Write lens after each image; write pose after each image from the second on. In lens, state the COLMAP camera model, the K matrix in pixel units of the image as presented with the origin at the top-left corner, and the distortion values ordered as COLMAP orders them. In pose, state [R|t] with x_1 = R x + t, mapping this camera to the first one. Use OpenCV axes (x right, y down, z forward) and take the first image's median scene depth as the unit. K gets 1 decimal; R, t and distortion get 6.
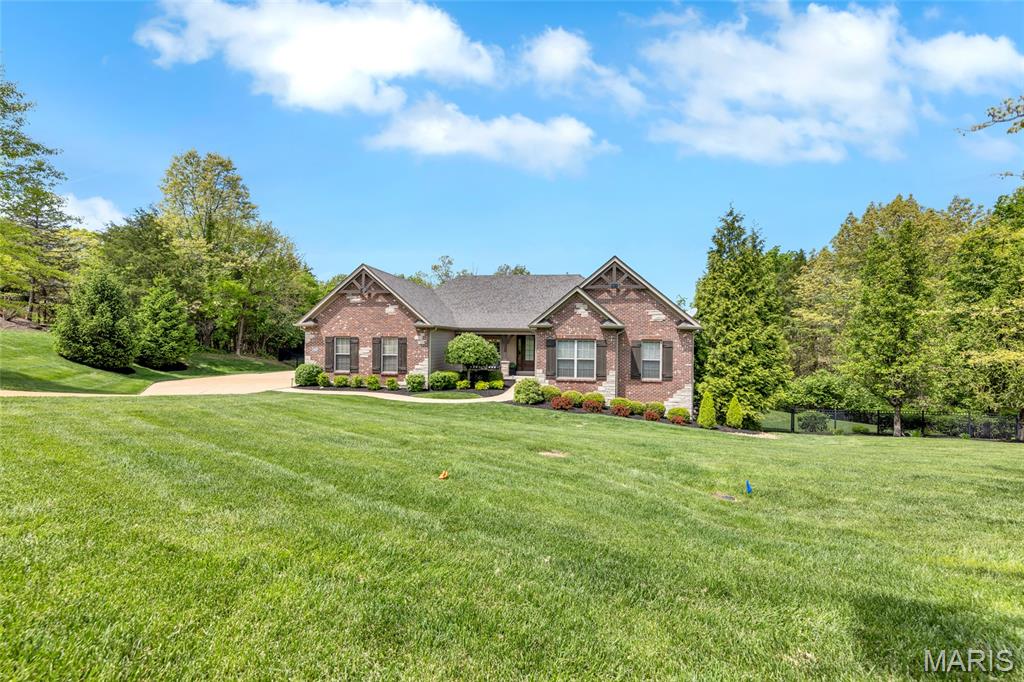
lens RADIAL K [[394.7, 0, 512.0], [0, 394.7, 341.0], [0, 0, 1]] dist [0.017930, -0.000128]
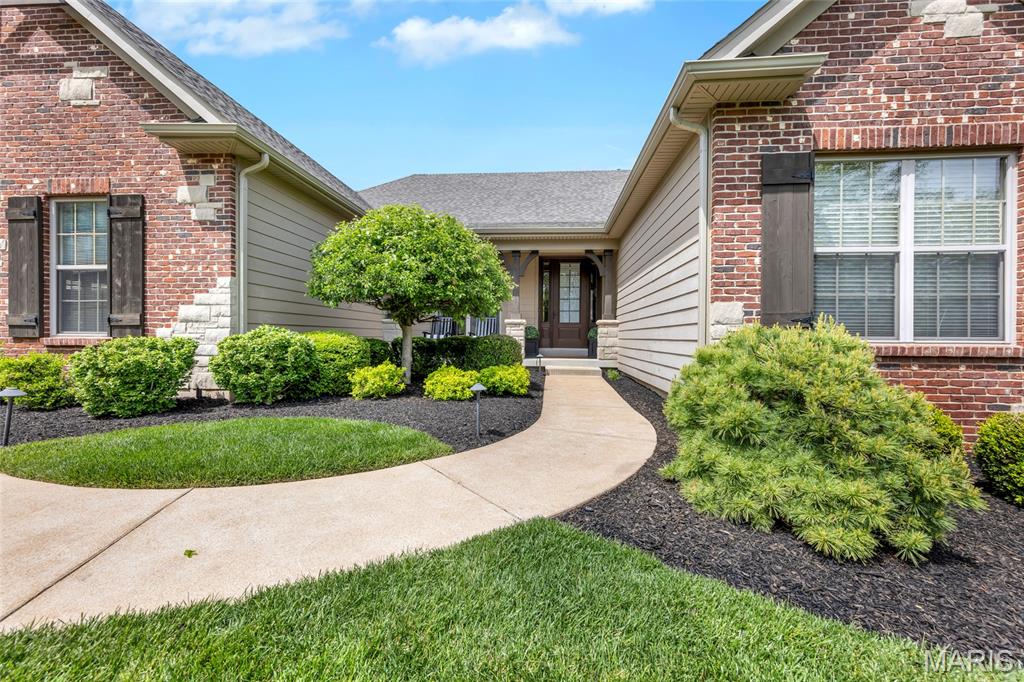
lens RADIAL K [[394.7, 0, 512.0], [0, 394.7, 341.0], [0, 0, 1]] dist [0.017930, -0.000128]
pose [[0.998535, -0.006929, 0.053663, -0.050197], [0.006481, 0.999943, 0.008519, 0.083394], [-0.053719, -0.008158, 0.998523, 0.741567]]
